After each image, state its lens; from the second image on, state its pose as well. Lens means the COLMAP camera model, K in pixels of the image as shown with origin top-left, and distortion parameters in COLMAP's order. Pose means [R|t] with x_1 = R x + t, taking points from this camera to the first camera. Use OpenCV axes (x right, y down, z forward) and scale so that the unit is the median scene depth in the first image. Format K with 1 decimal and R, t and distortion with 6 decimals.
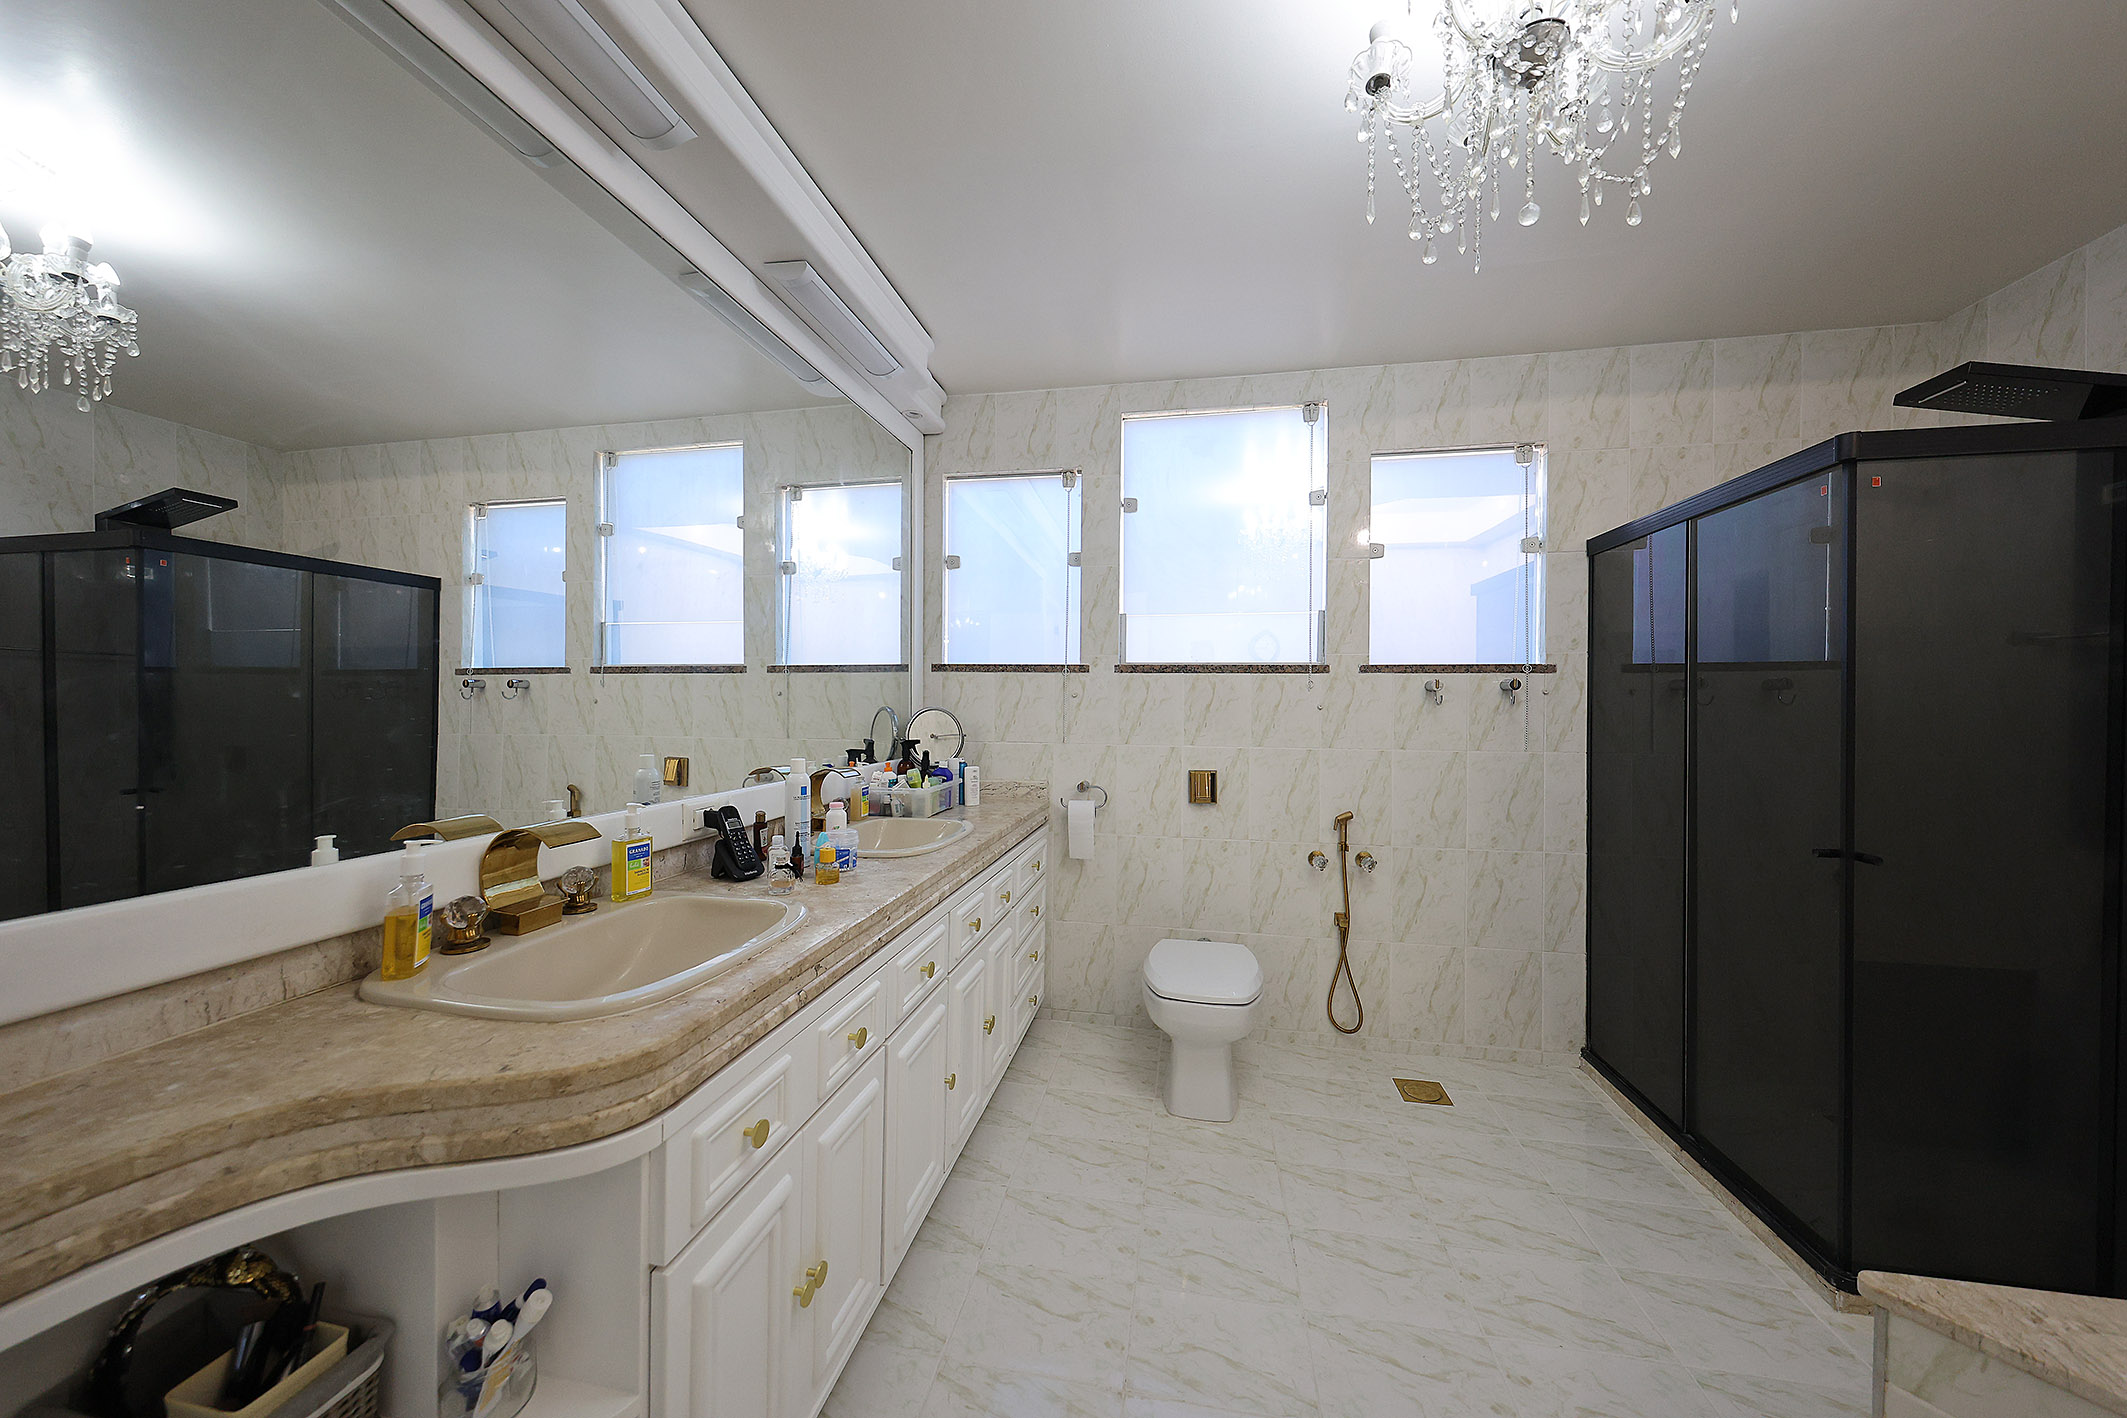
lens RADIAL K [[730.6, 0, 1065.3], [0, 730.6, 707.9], [0, 0, 1]] dist [0.001491, 0.000128]
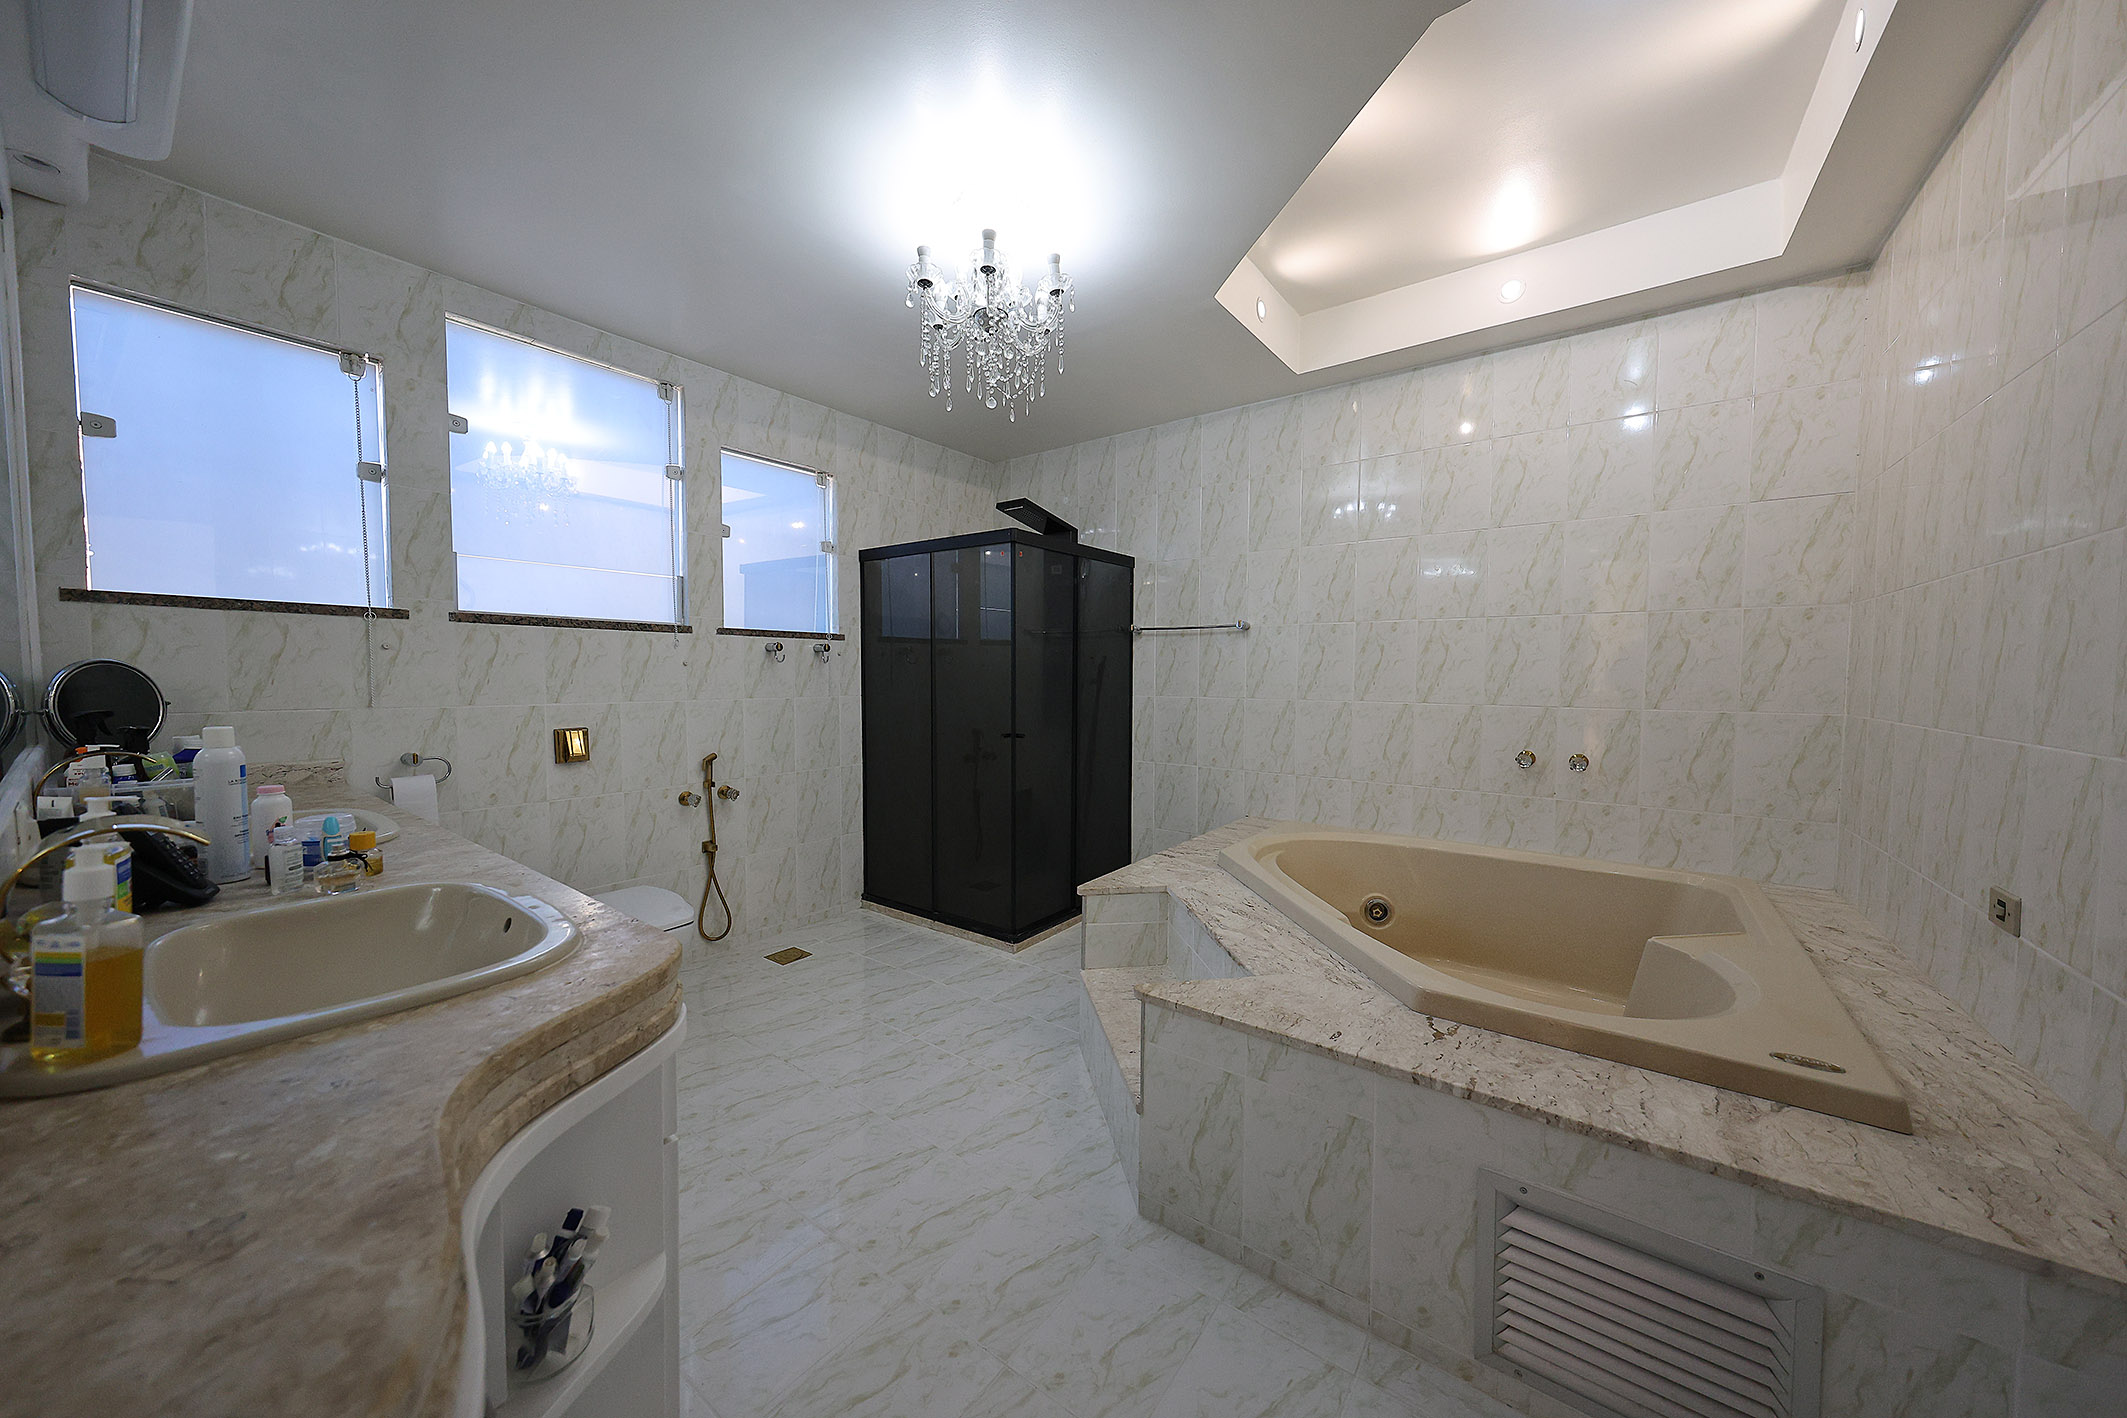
lens RADIAL K [[730.6, 0, 1065.3], [0, 730.6, 707.9], [0, 0, 1]] dist [0.001491, 0.000128]
pose [[0.437243, -0.047459, 0.898090, -0.420512], [0.003929, 0.998698, 0.050863, 0.012562], [-0.899335, -0.018711, 0.436860, -0.014205]]
